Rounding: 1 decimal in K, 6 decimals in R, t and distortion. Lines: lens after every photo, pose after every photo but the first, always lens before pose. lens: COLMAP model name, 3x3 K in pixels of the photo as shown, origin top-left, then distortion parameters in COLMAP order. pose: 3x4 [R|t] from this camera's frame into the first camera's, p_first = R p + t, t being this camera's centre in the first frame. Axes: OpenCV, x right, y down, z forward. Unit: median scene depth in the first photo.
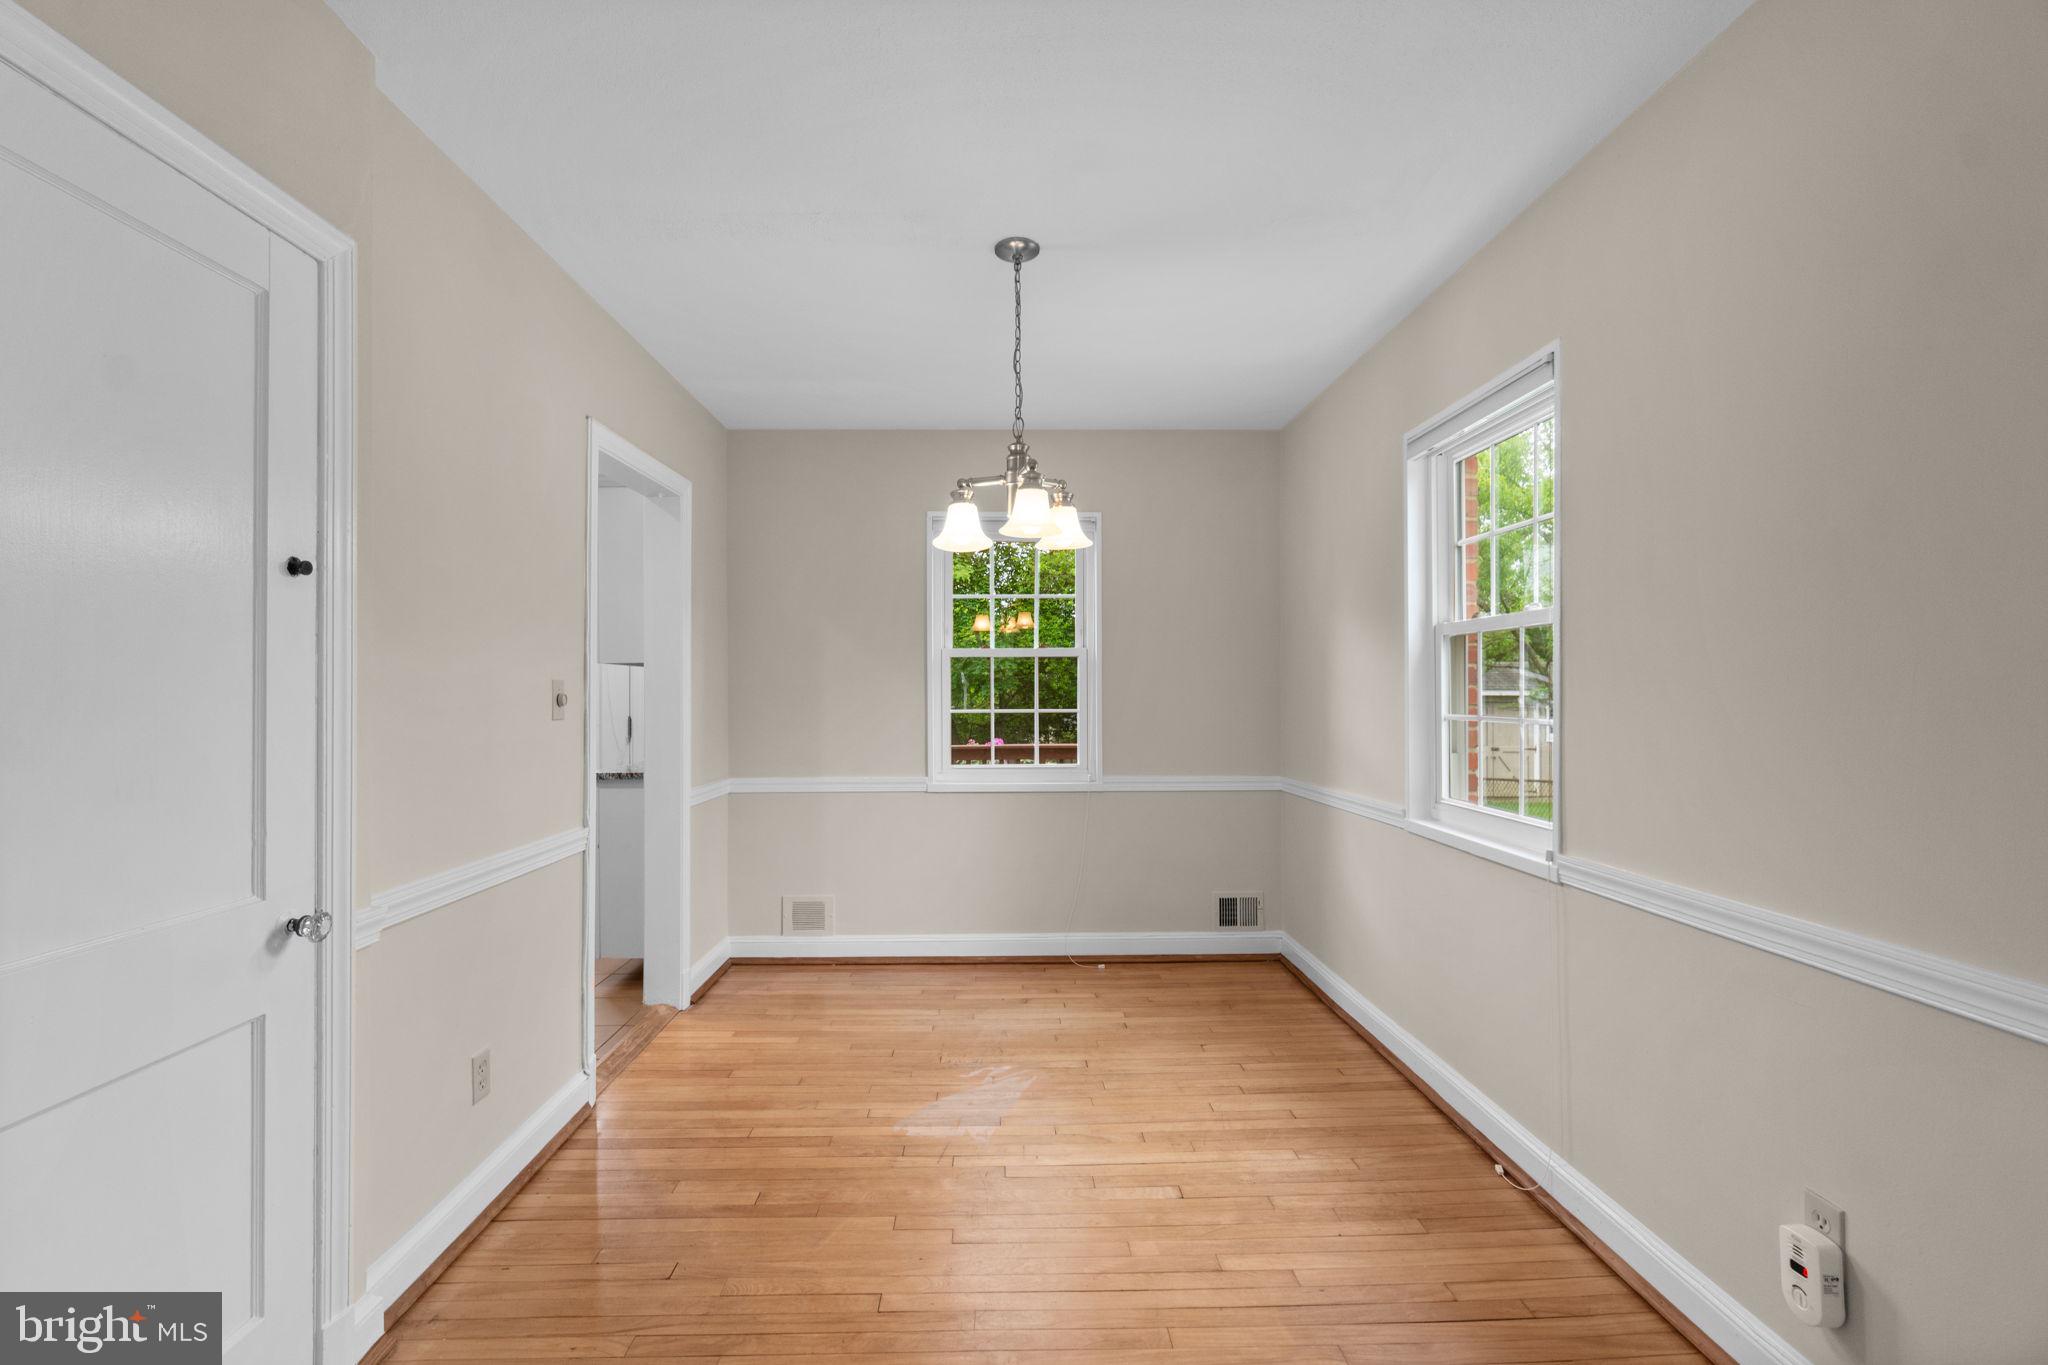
lens RADIAL K [[901.2, 0, 1015.2], [0, 901.2, 689.9], [0, 0, 1]] dist [-0.001540, 0.005312]
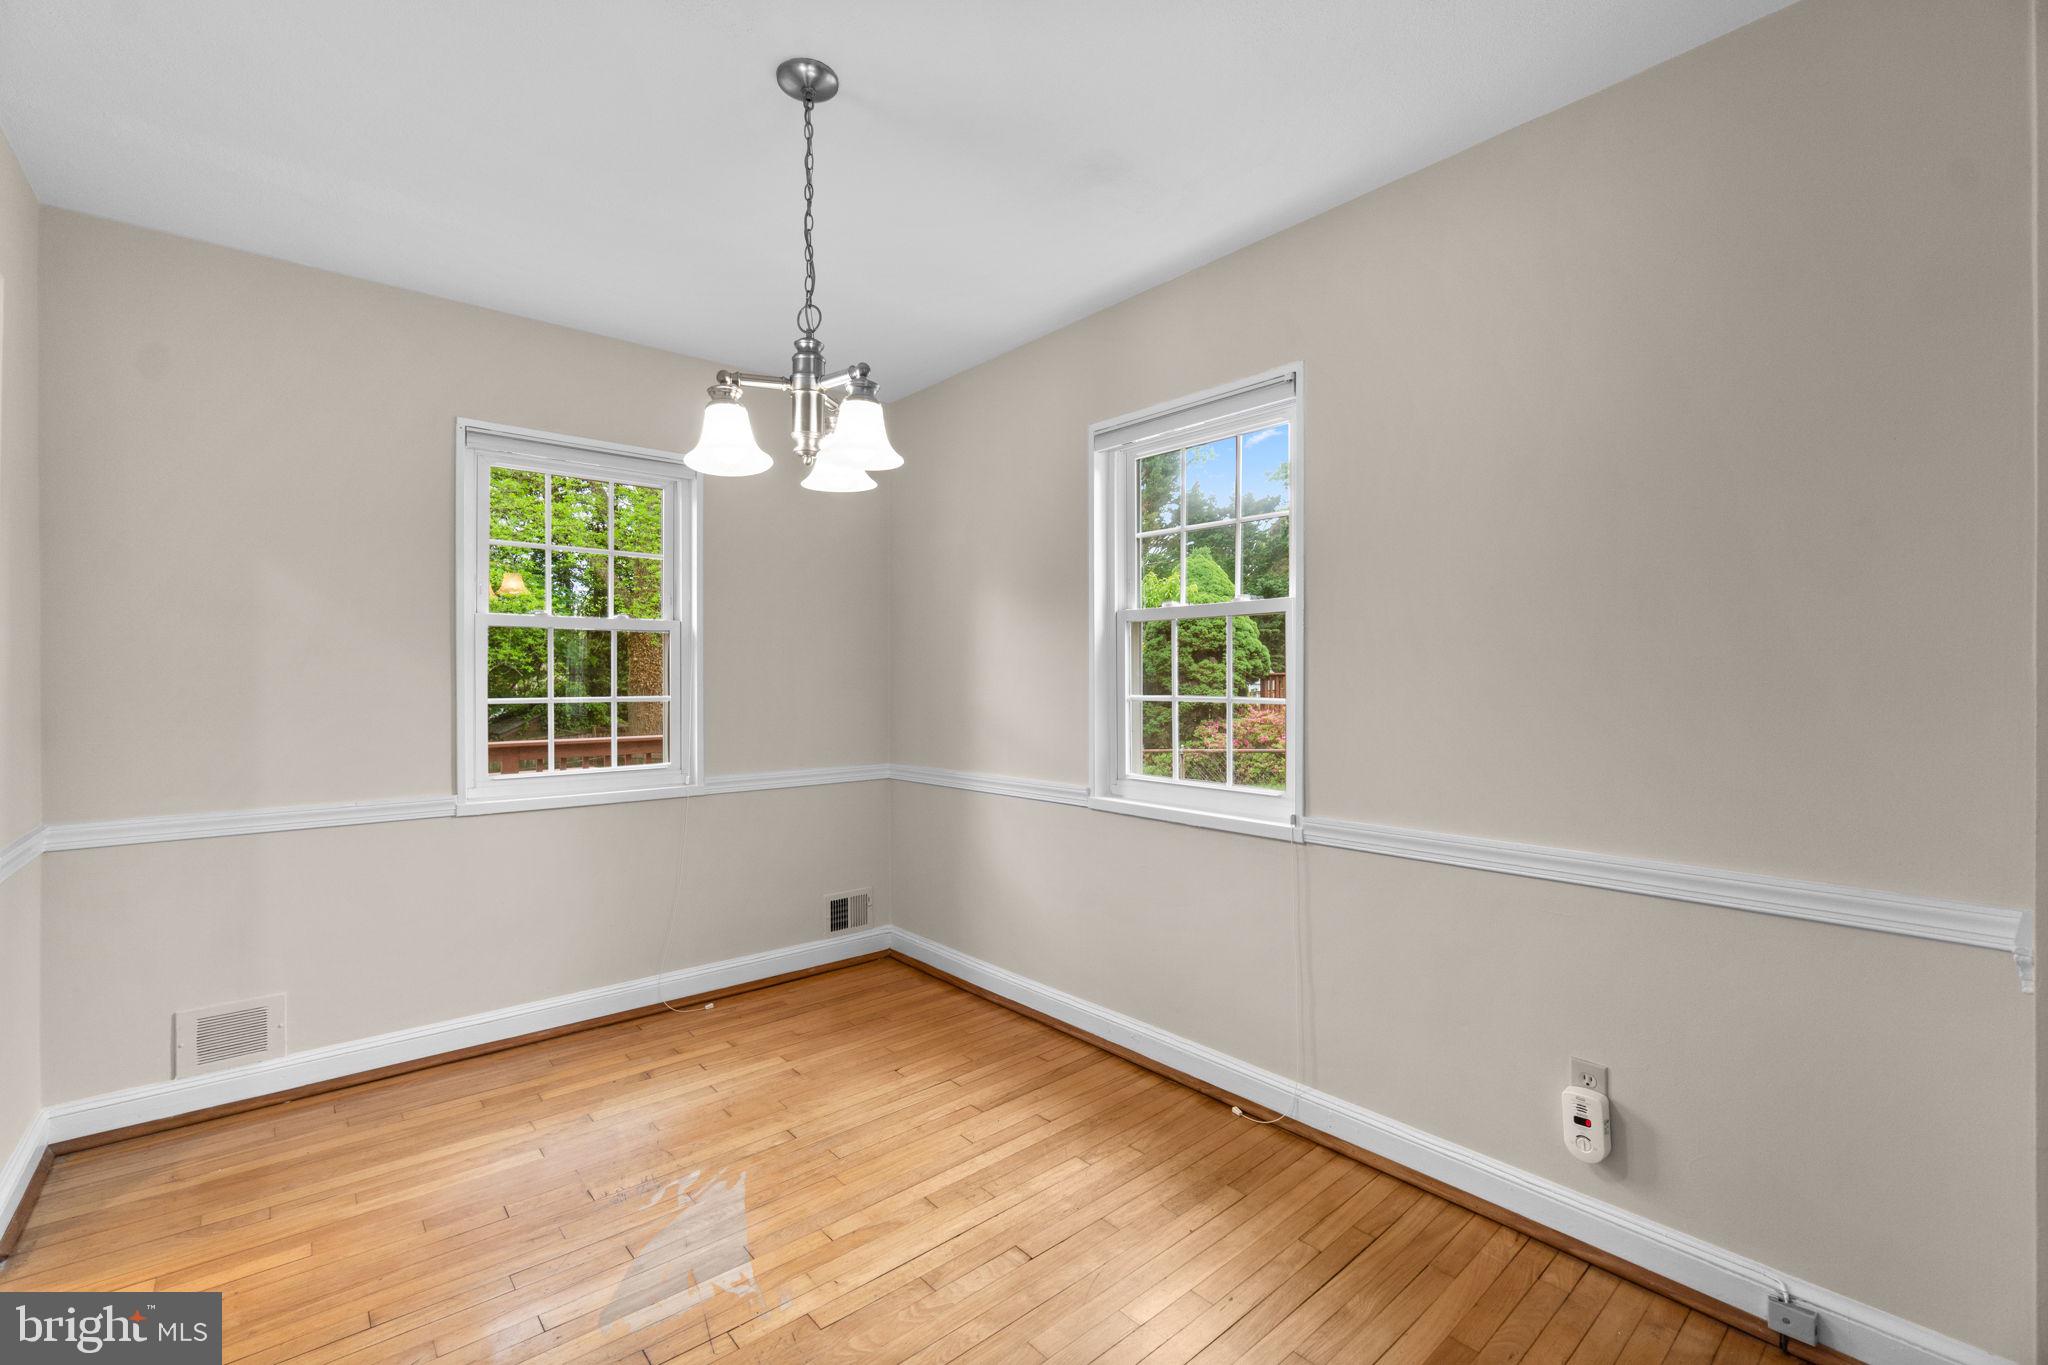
lens RADIAL K [[879.3, 0, 1017.7], [0, 879.3, 675.7], [0, 0, 1]] dist [-0.002608, 0.000403]
pose [[0.774511, 0.003593, 0.632550, -0.260433], [-0.002770, 0.999994, -0.002289, 0.005931], [-0.632554, 0.000021, 0.774516, 0.260646]]
